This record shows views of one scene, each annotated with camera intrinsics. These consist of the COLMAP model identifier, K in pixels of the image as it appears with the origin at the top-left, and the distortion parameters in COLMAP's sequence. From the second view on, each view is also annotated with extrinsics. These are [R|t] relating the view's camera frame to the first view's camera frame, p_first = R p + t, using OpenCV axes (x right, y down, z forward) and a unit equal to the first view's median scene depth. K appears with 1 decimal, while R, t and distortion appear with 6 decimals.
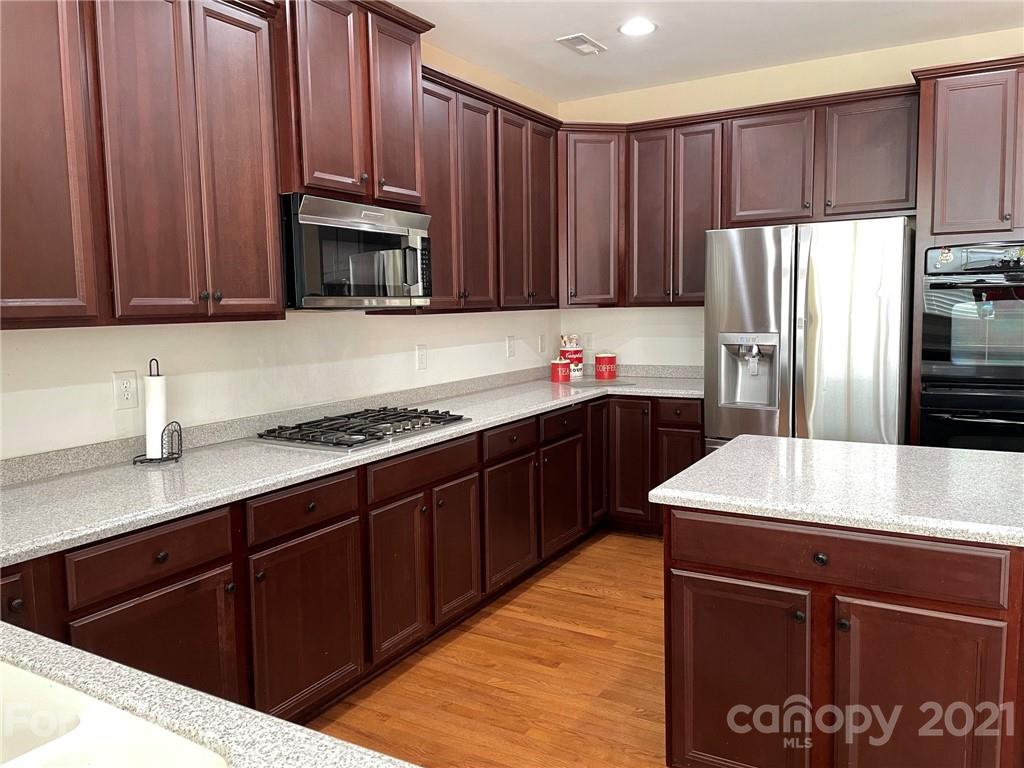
lens RADIAL K [[775.6, 0, 513.0], [0, 775.6, 381.8], [0, 0, 1]] dist [0.072173, -0.093101]
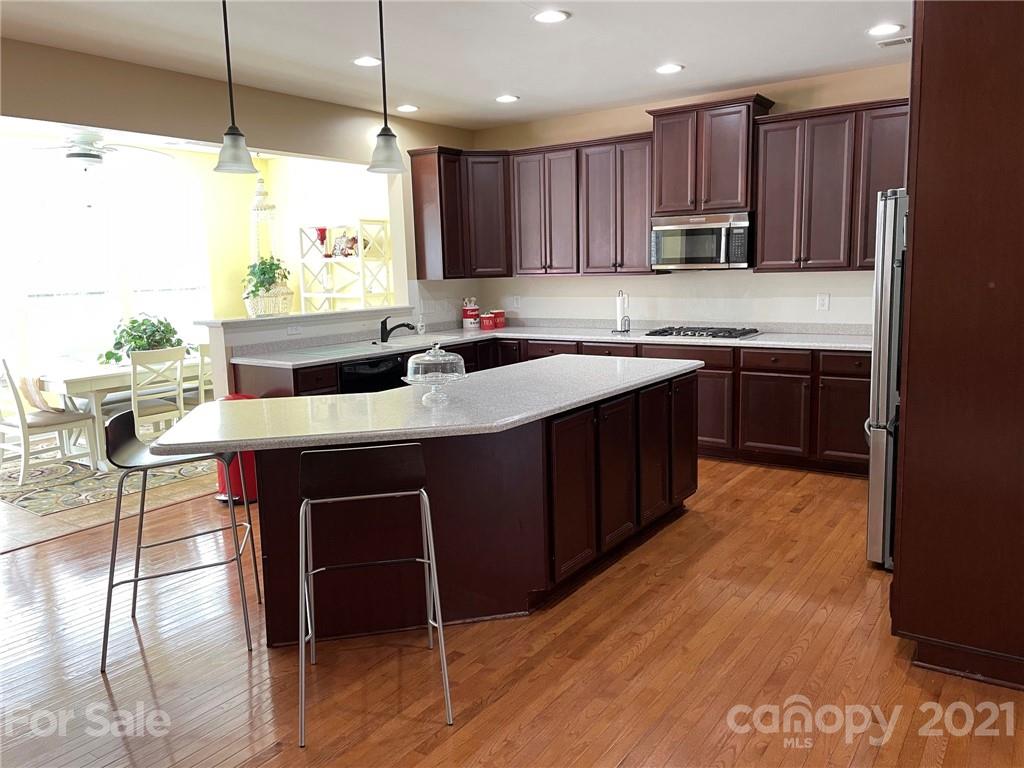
lens RADIAL K [[775.6, 0, 518.6], [0, 775.6, 382.2], [0, 0, 1]] dist [0.072173, -0.093101]
pose [[-0.076980, 0.161081, -0.983934, 1.493485], [-0.082933, 0.982408, 0.167320, -0.090328], [0.993577, 0.094481, -0.062267, 0.608280]]
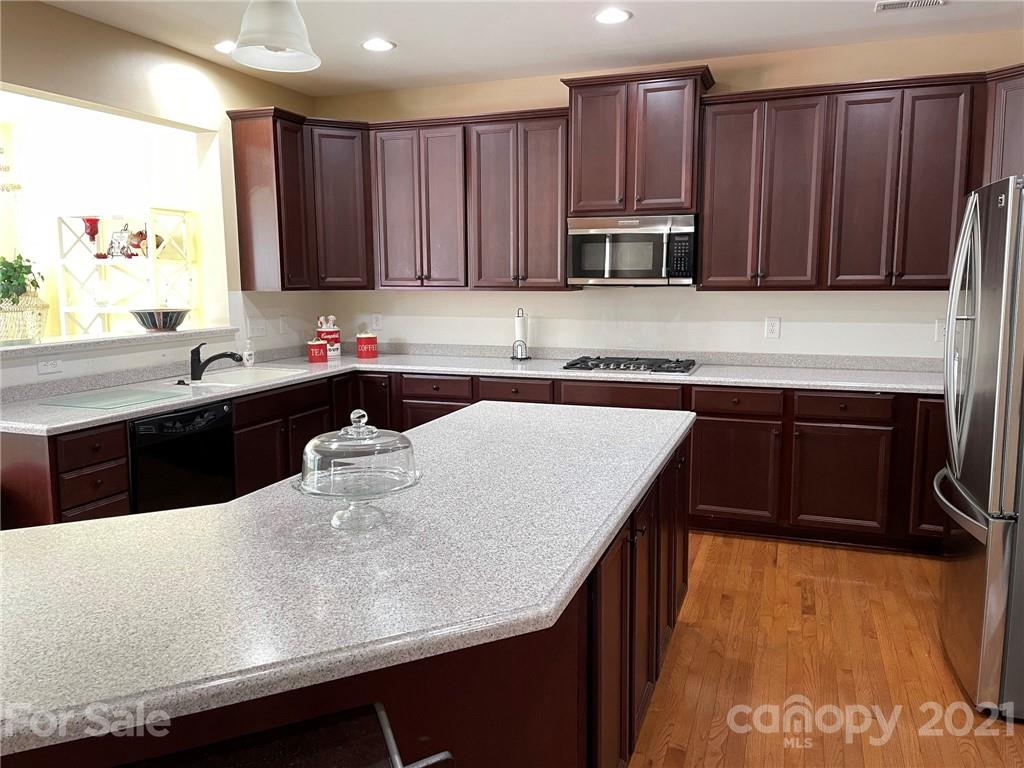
lens RADIAL K [[775.6, 0, 520.0], [0, 775.6, 381.0], [0, 0, 1]] dist [0.072173, -0.093101]
pose [[0.179730, 0.140409, -0.973644, 1.067363], [-0.106520, 0.986719, 0.122631, -0.063184], [0.977932, 0.081672, 0.192300, 0.451421]]
